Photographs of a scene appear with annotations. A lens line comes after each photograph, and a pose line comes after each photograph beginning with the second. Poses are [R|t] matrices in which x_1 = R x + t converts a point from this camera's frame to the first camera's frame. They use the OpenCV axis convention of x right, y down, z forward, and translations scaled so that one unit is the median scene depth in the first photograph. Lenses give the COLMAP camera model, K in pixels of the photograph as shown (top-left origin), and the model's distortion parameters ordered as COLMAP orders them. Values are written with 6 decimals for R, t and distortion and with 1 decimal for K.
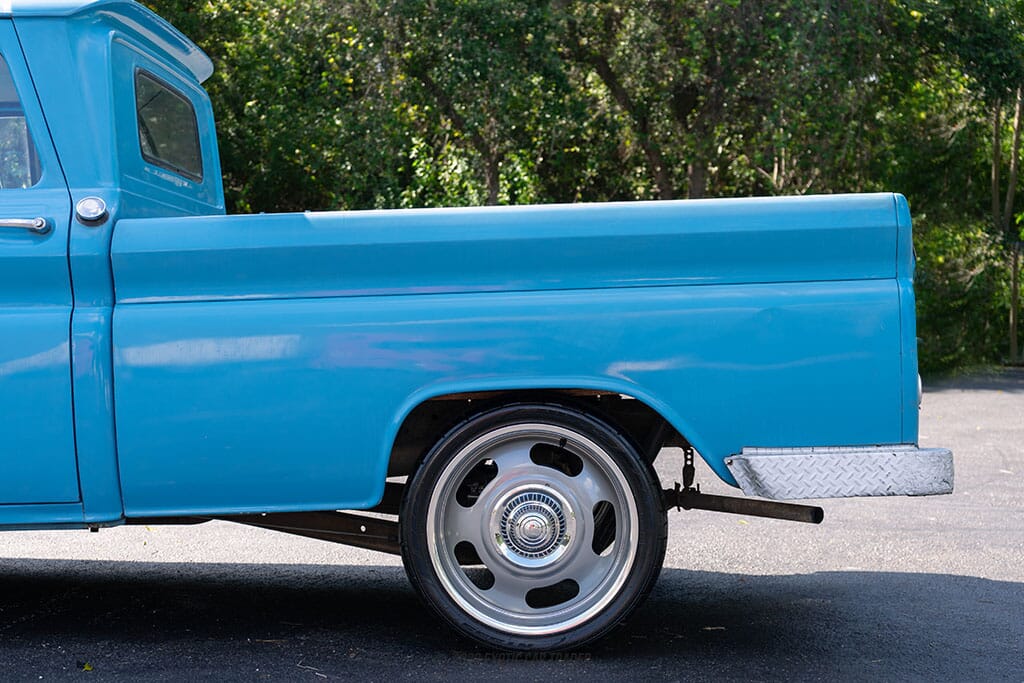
lens RADIAL K [[2119.8, 0, 512.0], [0, 2119.8, 341.5], [0, 0, 1]] dist [-0.020945, -0.196254]
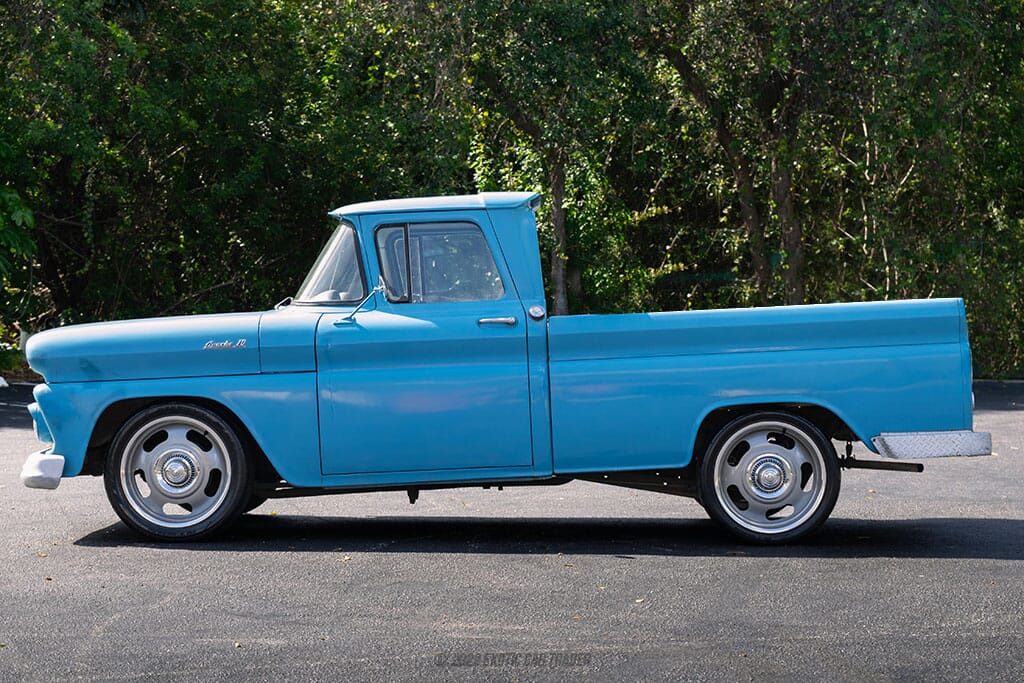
lens RADIAL K [[2441.0, 0, 512.0], [0, 2441.0, 341.5], [0, 0, 1]] dist [-0.018114, 0.565820]
pose [[0.999677, -0.013017, -0.021831, -0.169806], [0.012858, 0.999890, -0.007393, -0.019609], [0.021925, 0.007109, 0.999734, -1.177331]]
